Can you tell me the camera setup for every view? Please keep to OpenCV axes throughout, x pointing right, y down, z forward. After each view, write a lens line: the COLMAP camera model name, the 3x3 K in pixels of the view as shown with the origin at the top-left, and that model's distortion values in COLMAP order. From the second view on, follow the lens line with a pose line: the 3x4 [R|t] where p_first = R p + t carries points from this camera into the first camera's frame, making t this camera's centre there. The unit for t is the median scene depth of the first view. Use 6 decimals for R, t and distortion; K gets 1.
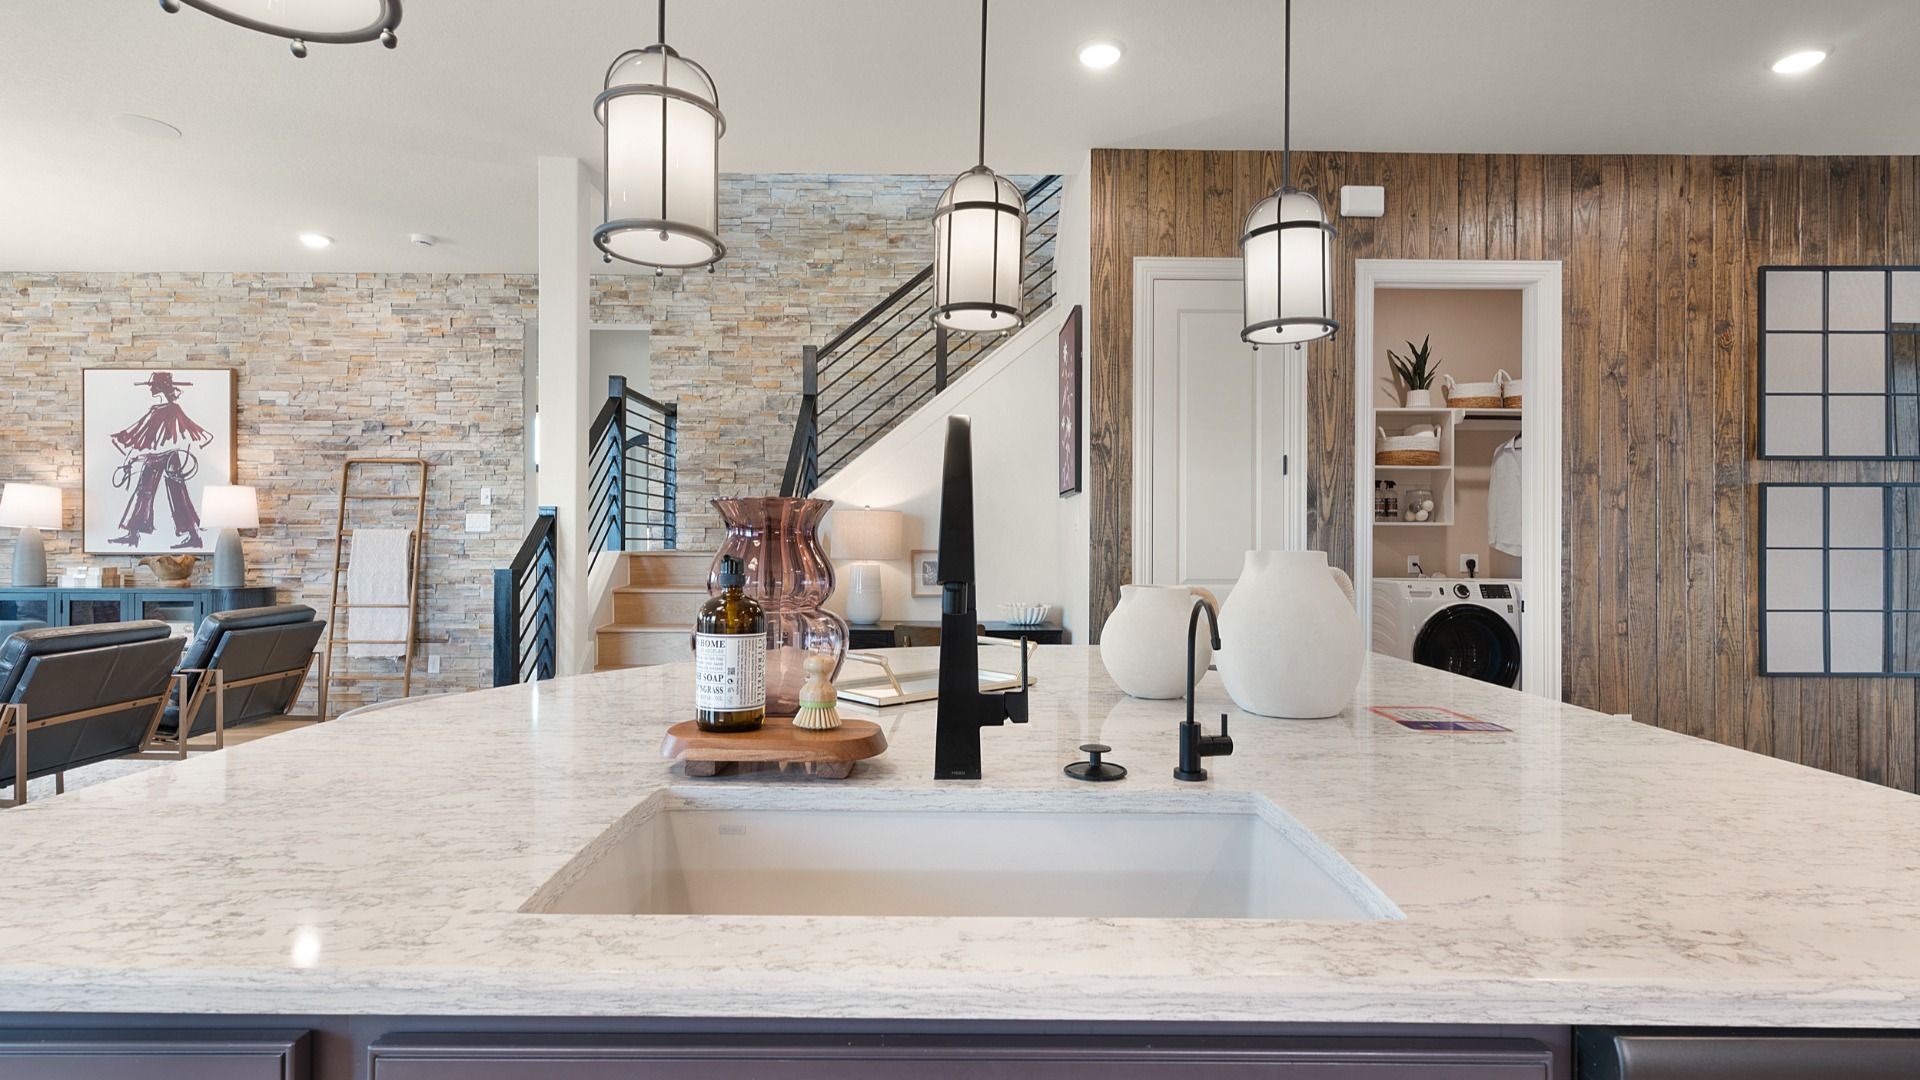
lens RADIAL K [[931.5, 0, 951.8], [0, 931.5, 549.5], [0, 0, 1]] dist [0.002883, -0.000359]
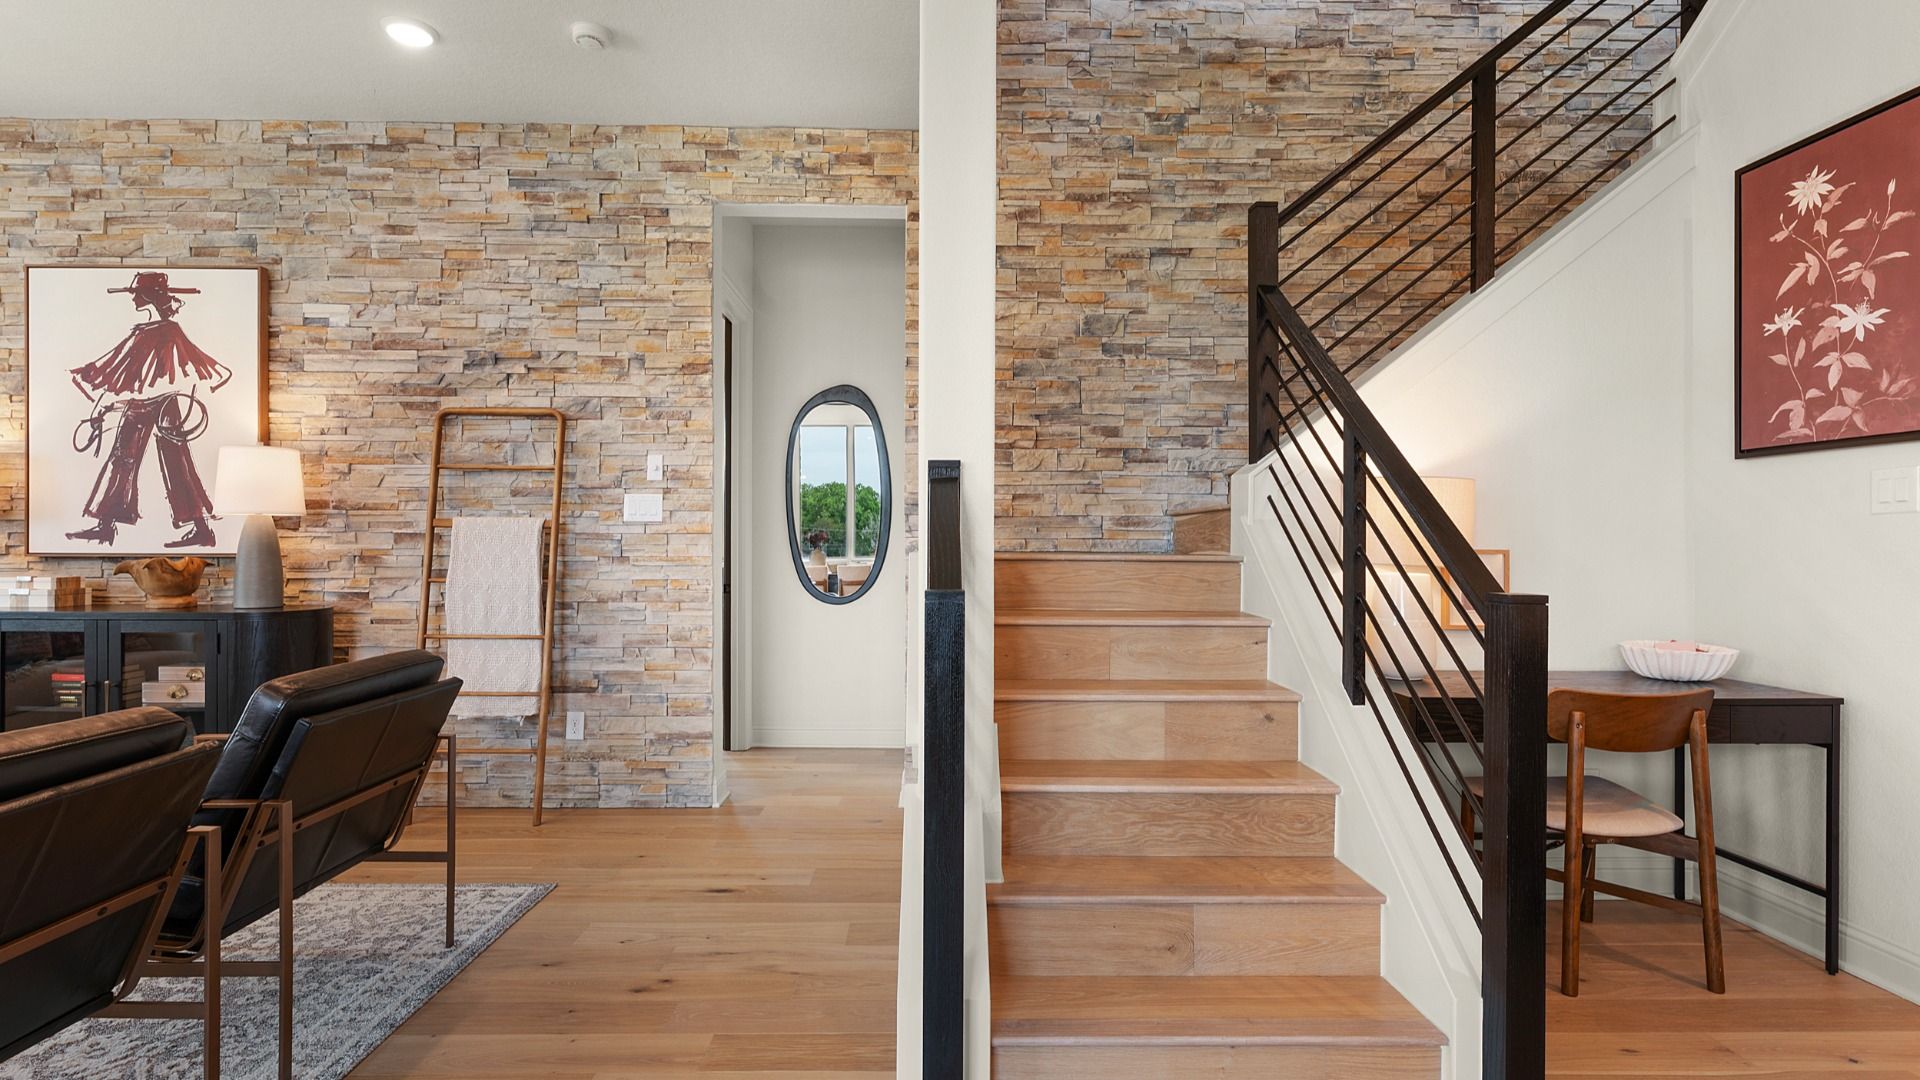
lens RADIAL K [[931.5, 0, 951.8], [0, 931.5, 549.5], [0, 0, 1]] dist [0.002883, -0.000359]
pose [[0.999905, 0.000457, 0.013801, -0.301702], [-0.000451, 1.000000, -0.000435, 0.000506], [-0.013801, 0.000429, 0.999905, 0.347126]]
